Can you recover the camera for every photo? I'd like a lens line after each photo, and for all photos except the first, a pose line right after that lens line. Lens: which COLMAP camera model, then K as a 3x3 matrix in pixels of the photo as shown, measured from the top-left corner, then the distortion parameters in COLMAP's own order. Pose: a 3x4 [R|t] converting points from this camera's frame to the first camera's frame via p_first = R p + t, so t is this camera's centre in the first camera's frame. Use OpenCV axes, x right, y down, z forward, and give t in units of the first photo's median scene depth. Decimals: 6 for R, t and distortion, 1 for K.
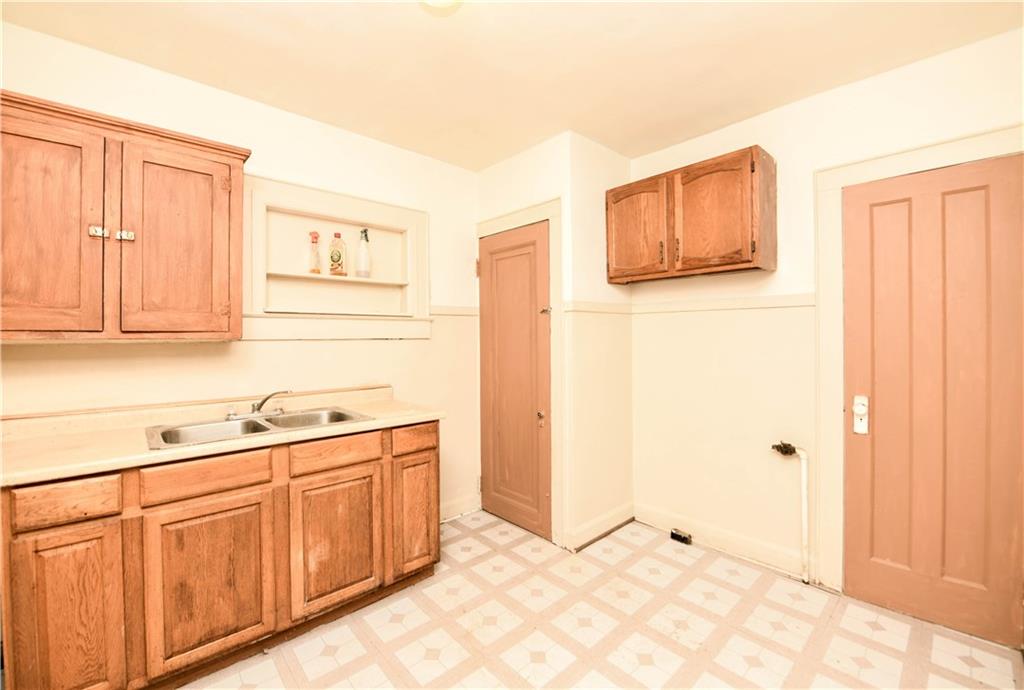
lens RADIAL K [[419.9, 0, 518.6], [0, 419.9, 340.4], [0, 0, 1]] dist [-0.017891, 0.000078]
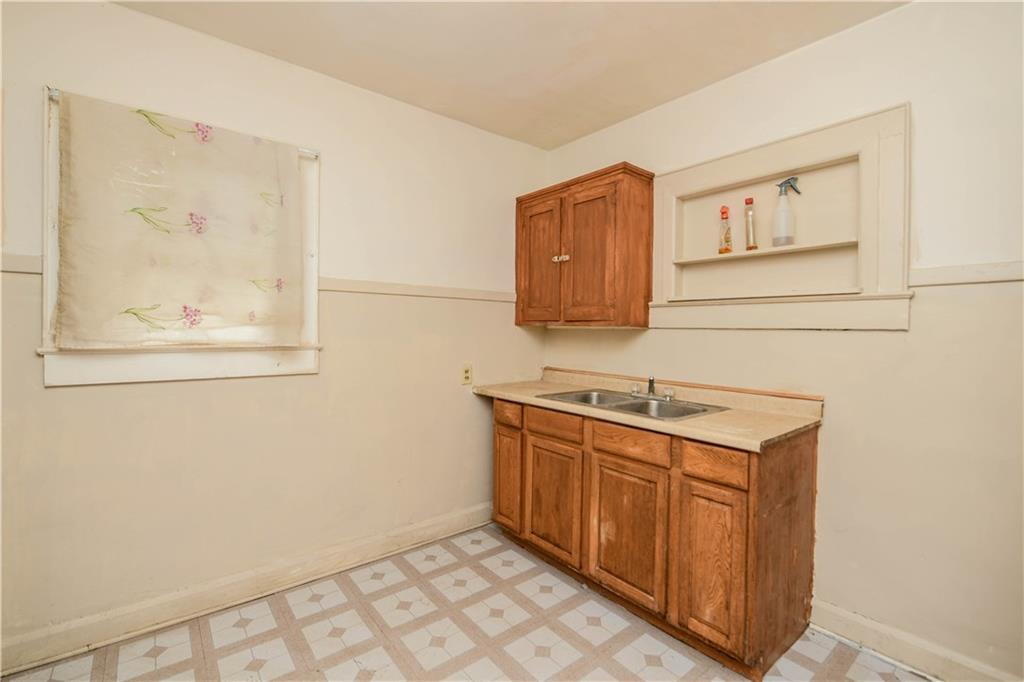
lens RADIAL K [[458.1, 0, 509.1], [0, 458.1, 335.2], [0, 0, 1]] dist [-0.011384, -0.000708]
pose [[-0.078113, 0.021482, -0.996713, 0.652730], [-0.017396, 0.999586, 0.022908, -0.003241], [0.996793, 0.019128, -0.077707, 0.797716]]
